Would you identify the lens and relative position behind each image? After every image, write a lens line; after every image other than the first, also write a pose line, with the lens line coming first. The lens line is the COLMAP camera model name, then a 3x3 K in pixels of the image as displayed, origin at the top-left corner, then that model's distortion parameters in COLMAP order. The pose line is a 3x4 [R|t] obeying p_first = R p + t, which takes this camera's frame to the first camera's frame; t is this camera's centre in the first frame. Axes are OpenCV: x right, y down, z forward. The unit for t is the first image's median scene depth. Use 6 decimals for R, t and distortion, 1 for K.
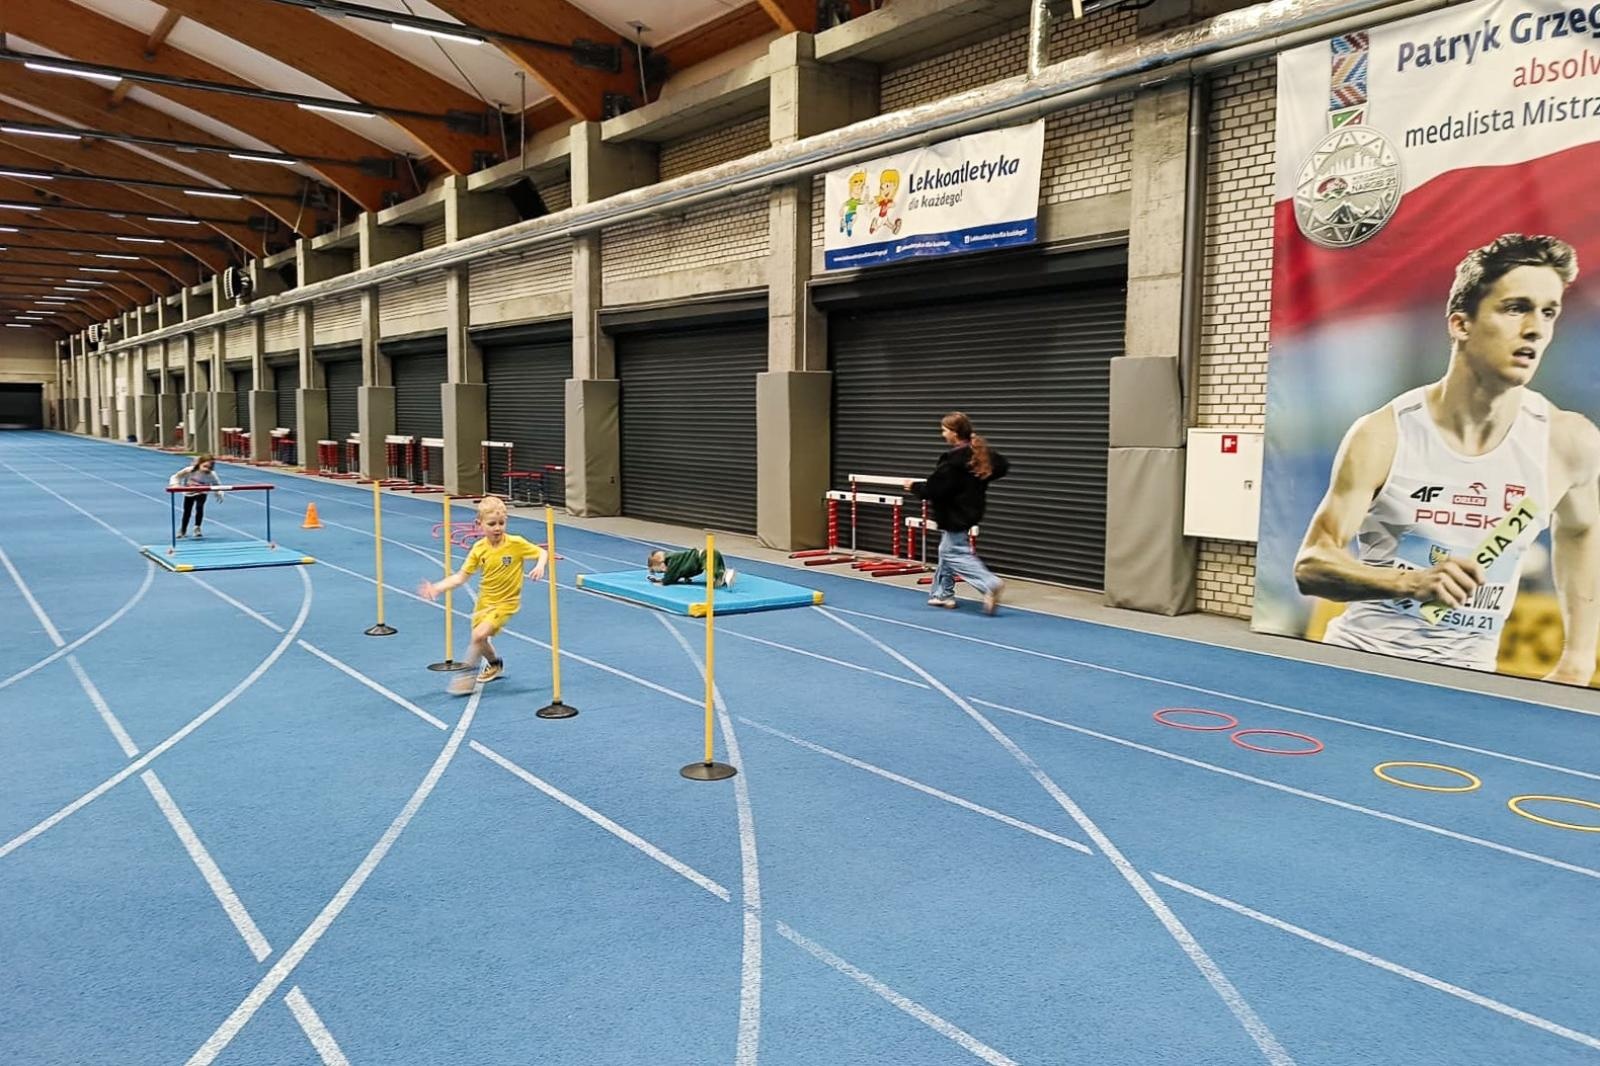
lens RADIAL K [[1159.5, 0, 800.0], [0, 1159.5, 533.0], [0, 0, 1]] dist [0.031367, -0.052378]
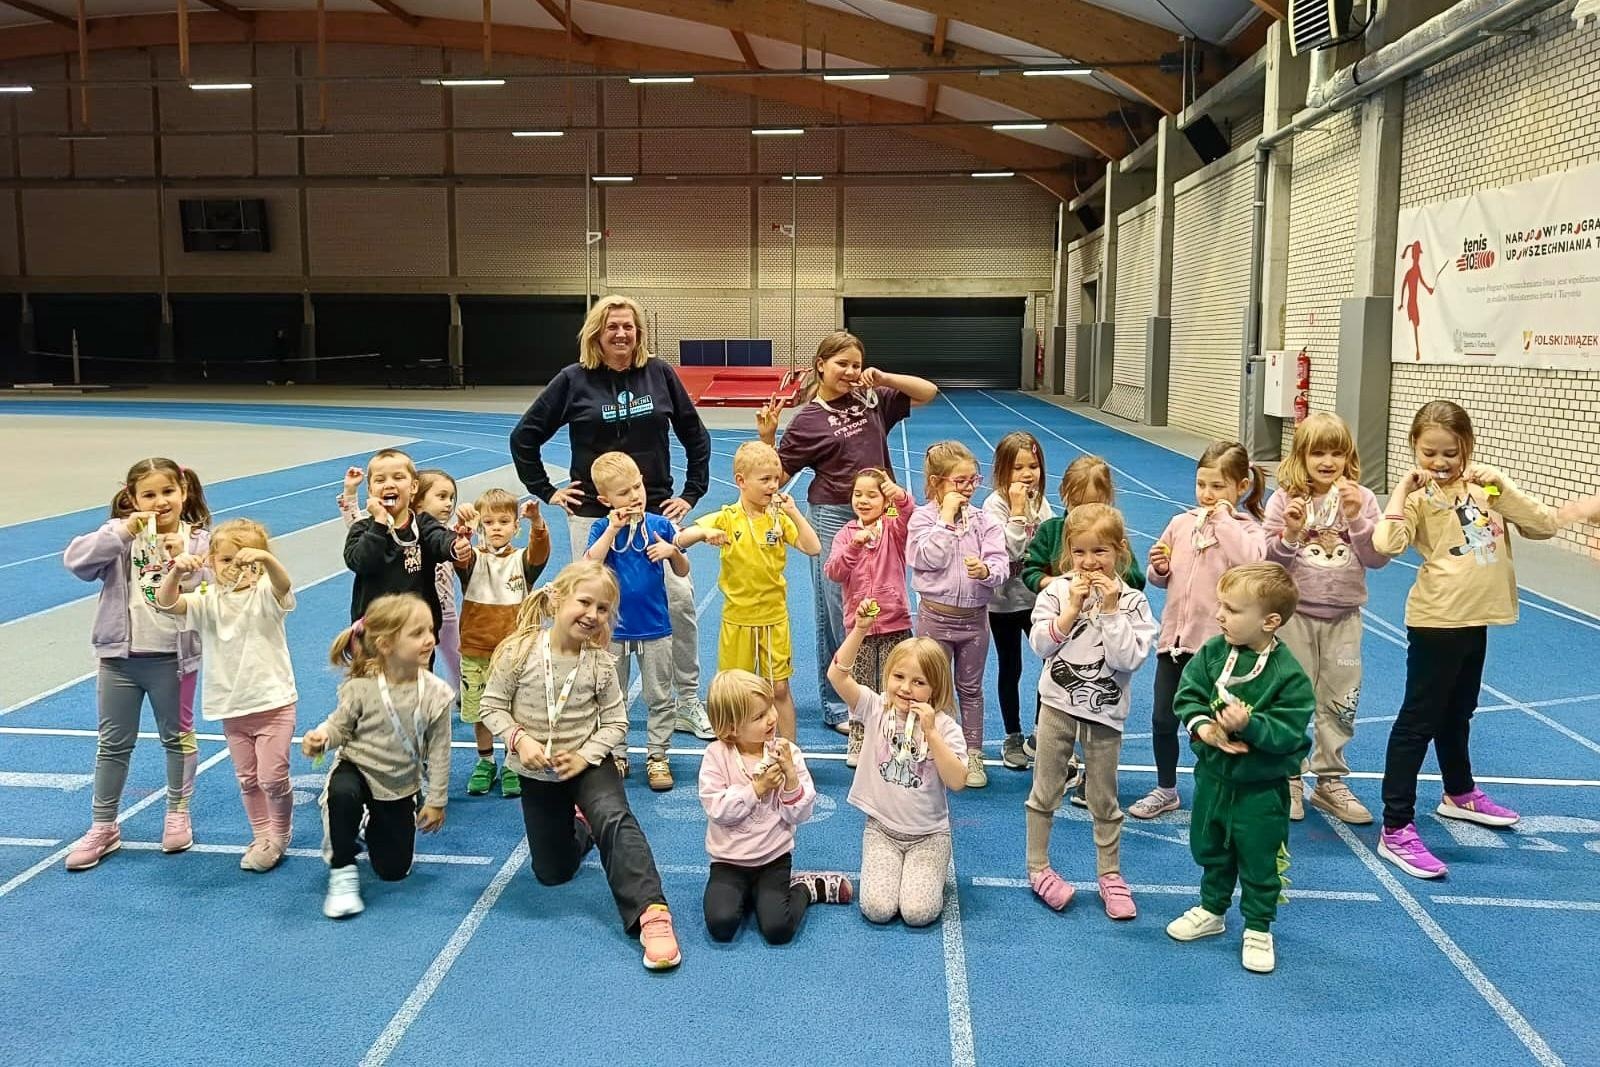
lens RADIAL K [[1201.9, 0, 800.5], [0, 1201.9, 586.0], [0, 0, 1]] dist [0.003728, 0.003704]
pose [[0.747271, 0.117756, -0.654003, -2.354227], [-0.054629, 0.991729, 0.116144, -0.384517], [0.662270, -0.051064, 0.747523, 3.454772]]
